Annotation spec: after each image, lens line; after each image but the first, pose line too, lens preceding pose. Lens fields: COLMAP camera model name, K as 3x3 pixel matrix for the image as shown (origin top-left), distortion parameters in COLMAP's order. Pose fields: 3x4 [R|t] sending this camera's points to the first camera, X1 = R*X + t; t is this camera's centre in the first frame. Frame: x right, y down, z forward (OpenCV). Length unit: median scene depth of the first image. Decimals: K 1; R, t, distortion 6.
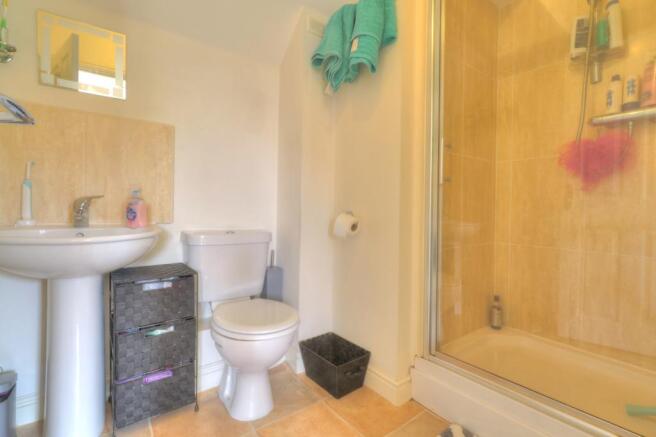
lens RADIAL K [[309.6, 0, 329.1], [0, 309.6, 209.1], [0, 0, 1]] dist [0.000941, 0.000136]
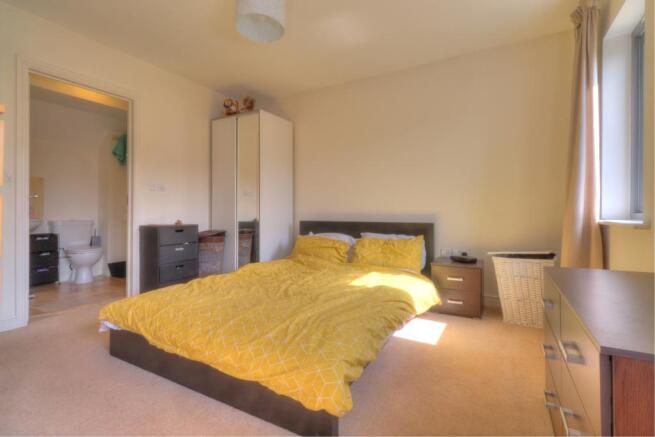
lens RADIAL K [[309.1, 0, 328.6], [0, 309.1, 209.1], [0, 0, 1]] dist [0.000941, 0.000136]
pose [[0.918214, -0.005265, 0.396050, 0.580668], [0.006218, 0.999980, -0.001121, -0.000464], [-0.396037, 0.003492, 0.918228, -2.085081]]
